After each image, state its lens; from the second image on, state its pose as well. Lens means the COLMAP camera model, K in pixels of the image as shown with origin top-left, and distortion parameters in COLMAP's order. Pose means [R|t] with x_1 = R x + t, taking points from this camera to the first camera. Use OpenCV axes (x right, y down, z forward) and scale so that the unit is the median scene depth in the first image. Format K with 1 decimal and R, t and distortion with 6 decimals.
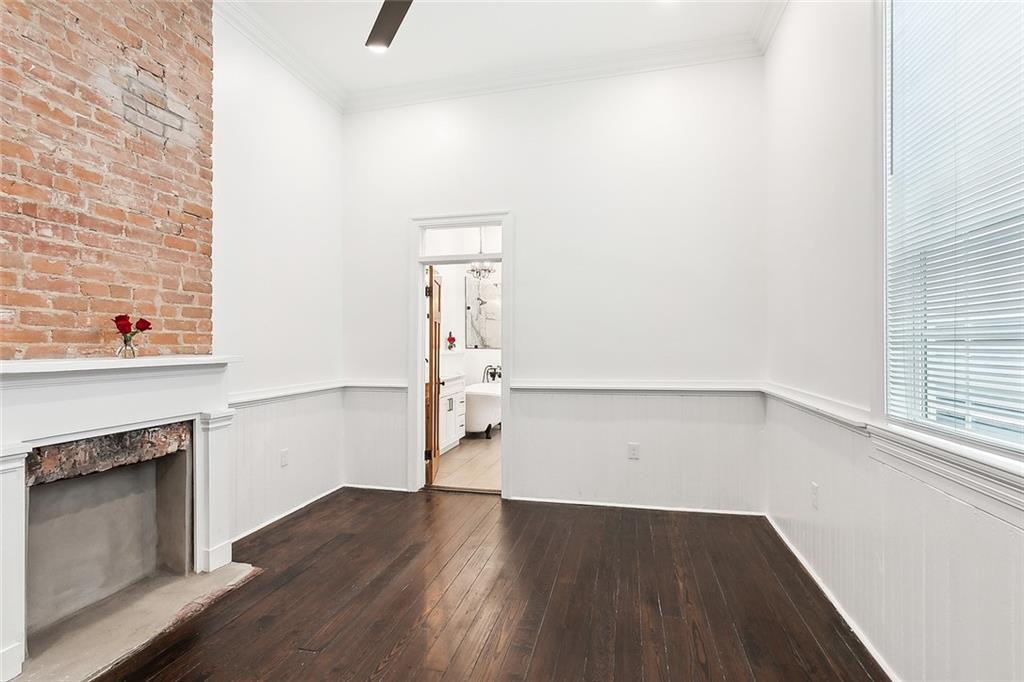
lens RADIAL K [[497.0, 0, 512.5], [0, 497.0, 340.9], [0, 0, 1]] dist [-0.001712, -0.000335]
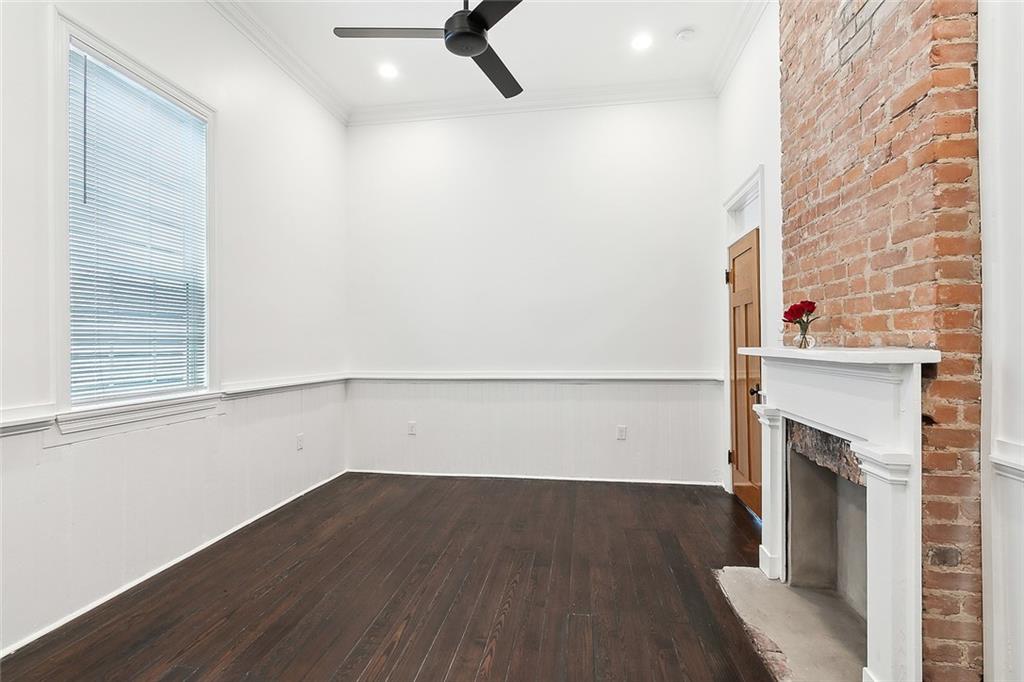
lens RADIAL K [[497.0, 0, 511.4], [0, 497.0, 338.6], [0, 0, 1]] dist [-0.001712, -0.000335]
pose [[-0.995862, 0.009519, -0.090376, -0.126996], [0.010787, 0.999850, -0.013548, 0.020353], [0.090234, -0.014467, -0.995816, 1.604311]]
